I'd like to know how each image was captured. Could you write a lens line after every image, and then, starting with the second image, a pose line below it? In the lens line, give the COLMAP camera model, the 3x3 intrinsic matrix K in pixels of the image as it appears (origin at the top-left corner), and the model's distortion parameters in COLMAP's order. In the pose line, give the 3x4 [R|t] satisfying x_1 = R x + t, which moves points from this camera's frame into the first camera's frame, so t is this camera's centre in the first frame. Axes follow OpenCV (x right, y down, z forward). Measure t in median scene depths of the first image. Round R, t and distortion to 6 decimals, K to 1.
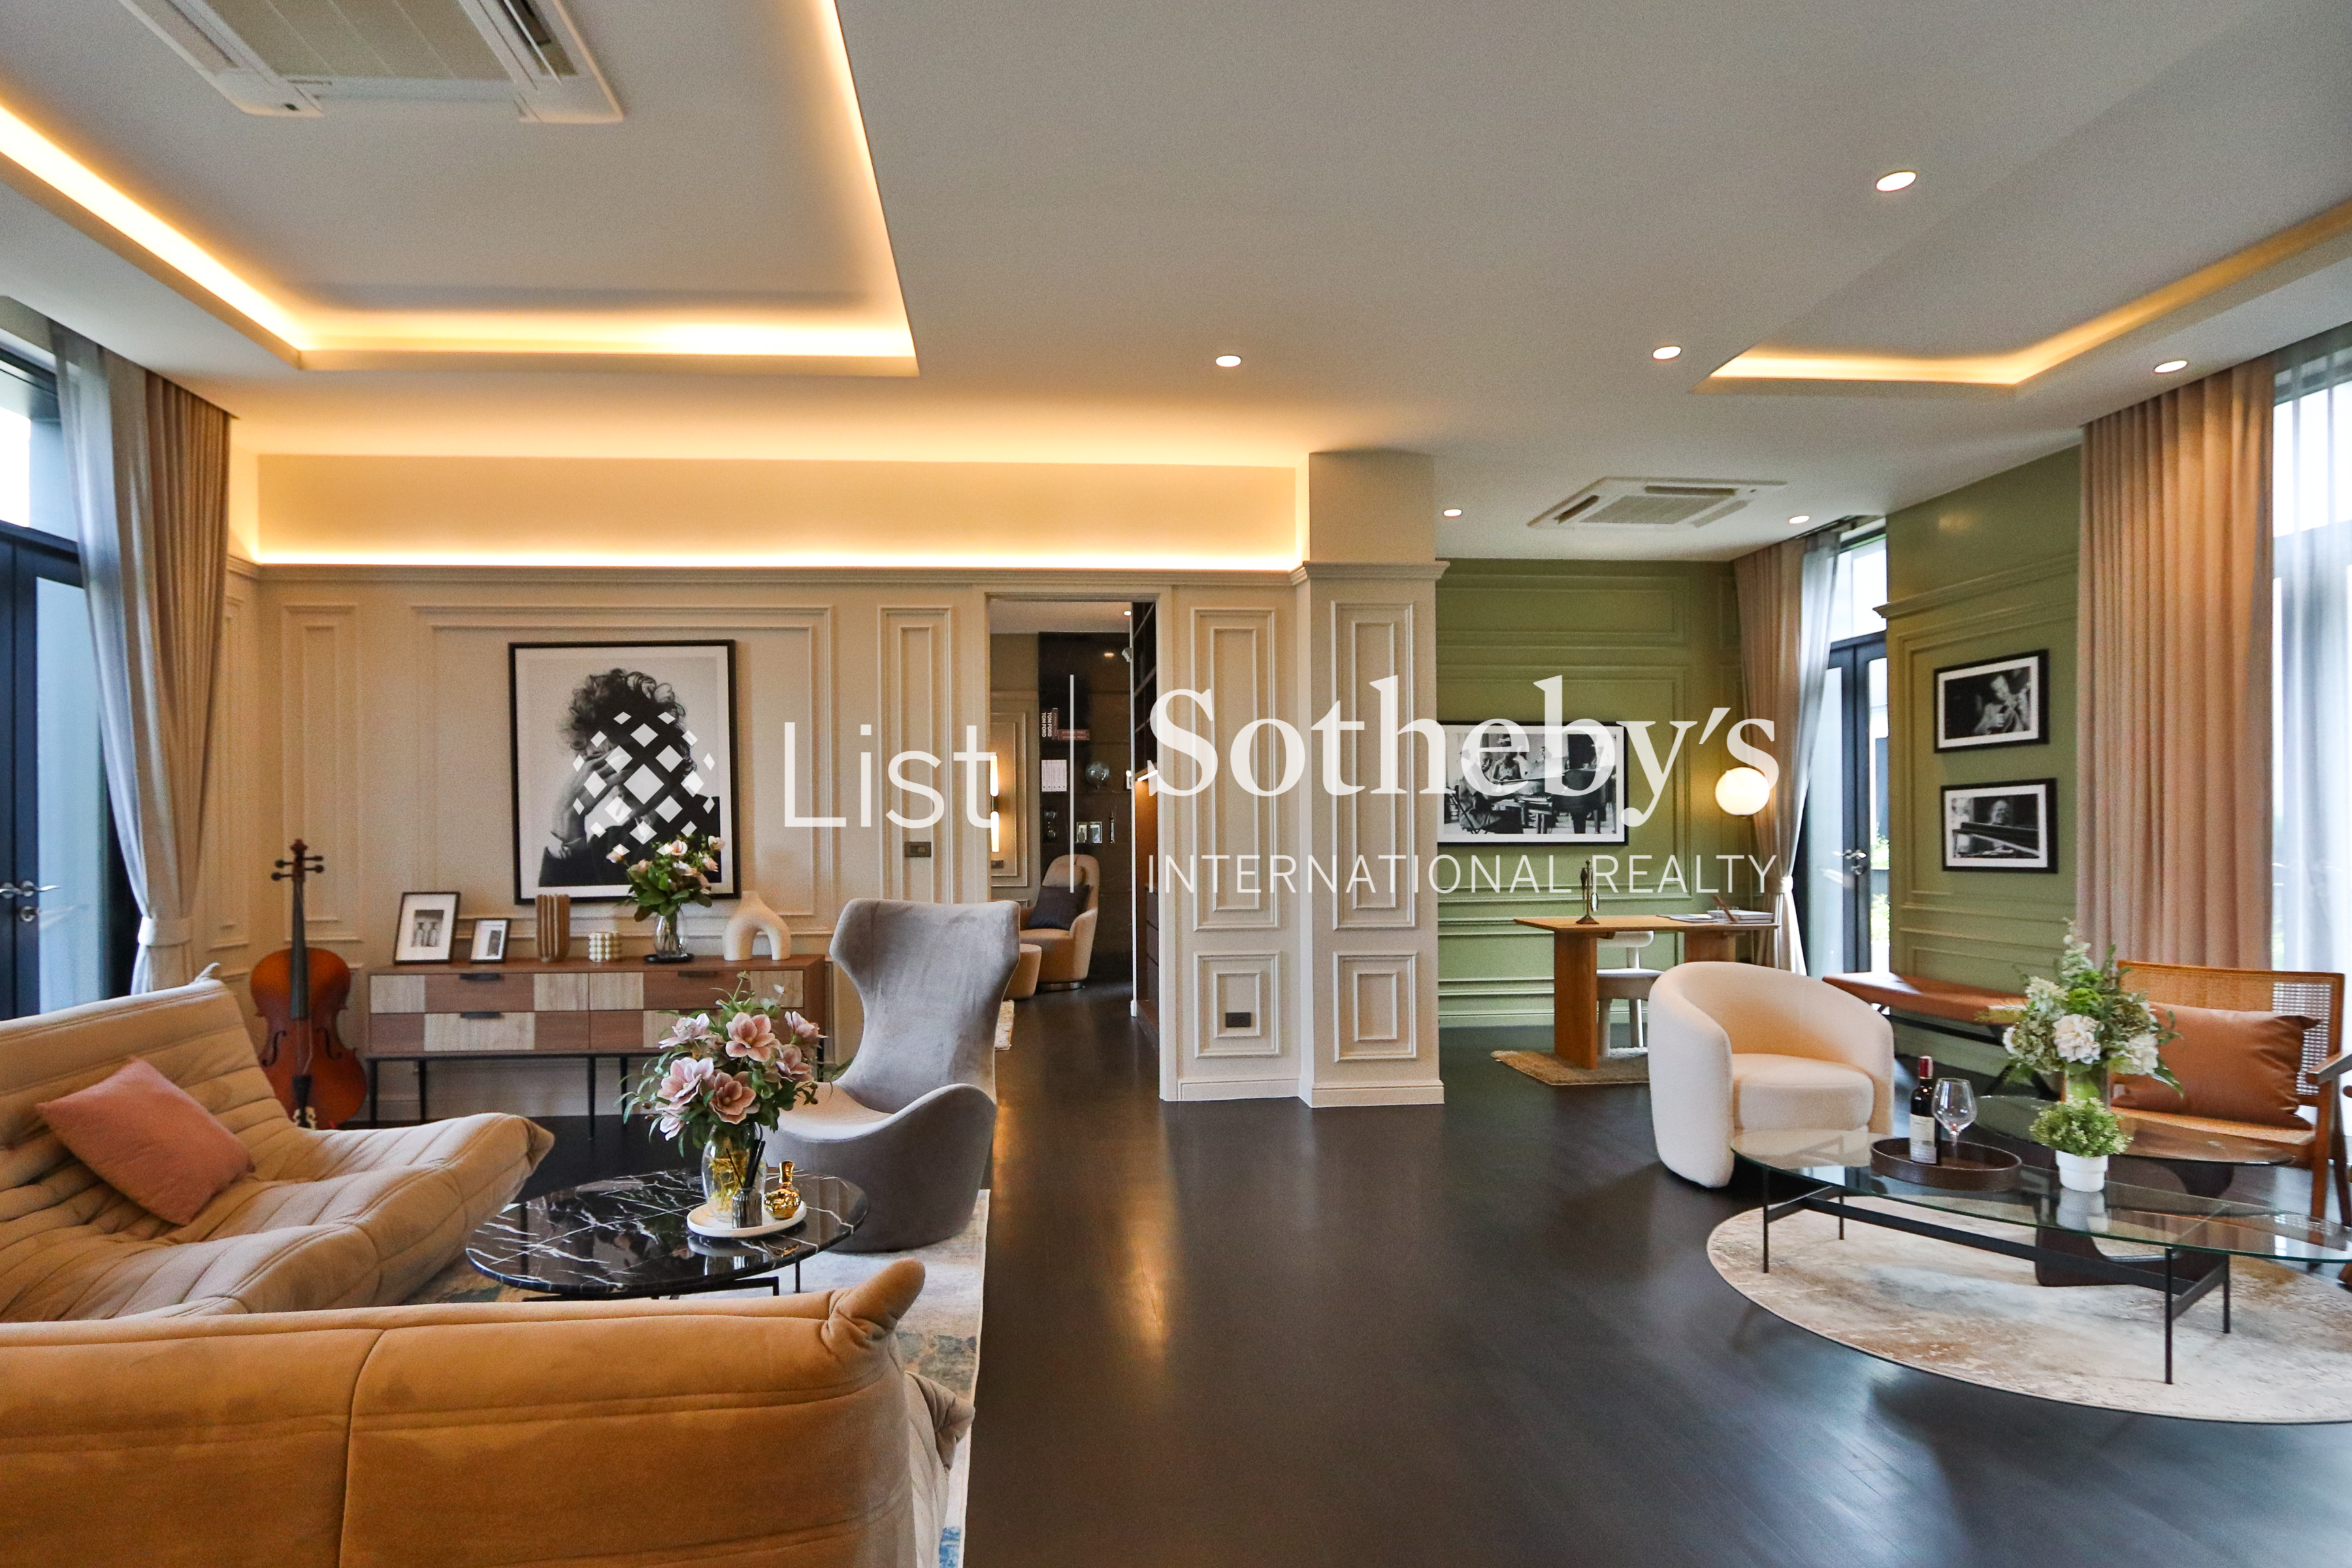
lens RADIAL K [[1271.4, 0, 1096.9], [0, 1271.4, 826.3], [0, 0, 1]] dist [-0.014376, 0.001788]
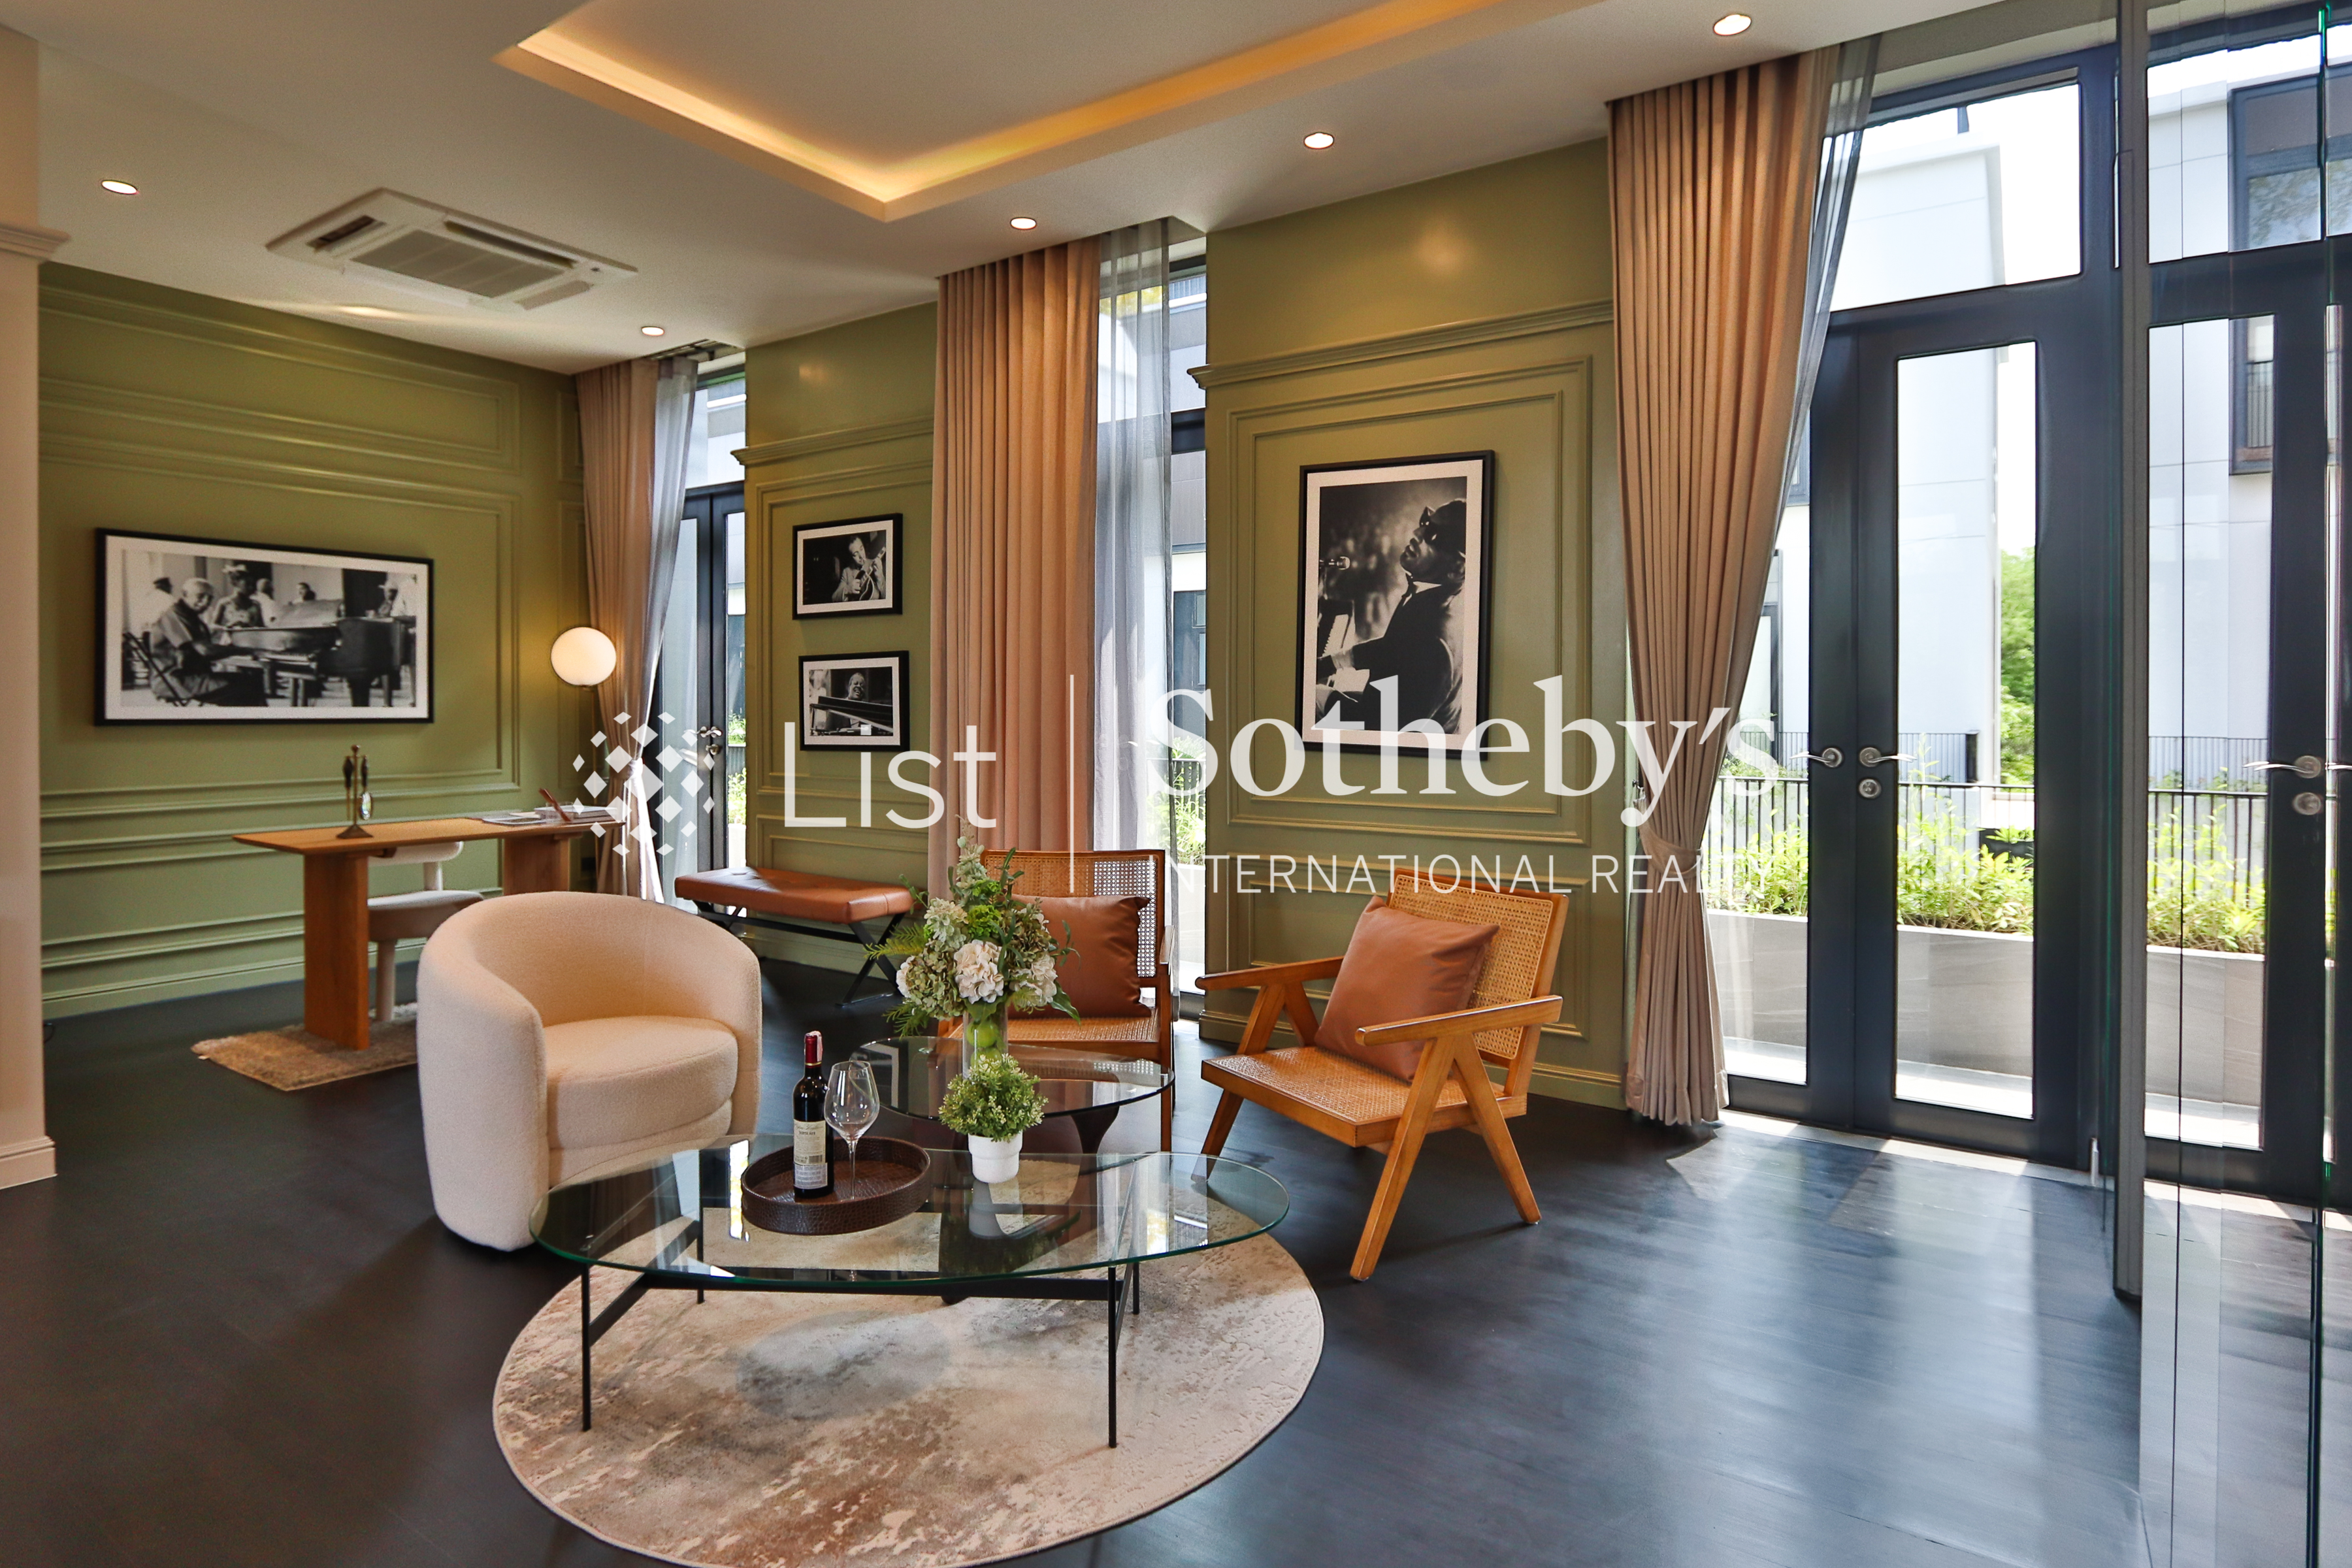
lens RADIAL K [[1271.4, 0, 1210.7], [0, 1271.4, 716.9], [0, 0, 1]] dist [-0.014376, 0.001788]
pose [[0.606603, -0.002966, 0.794999, 0.143292], [-0.008537, 0.999911, 0.010244, -0.000066], [-0.794959, -0.013001, 0.606524, 0.248131]]
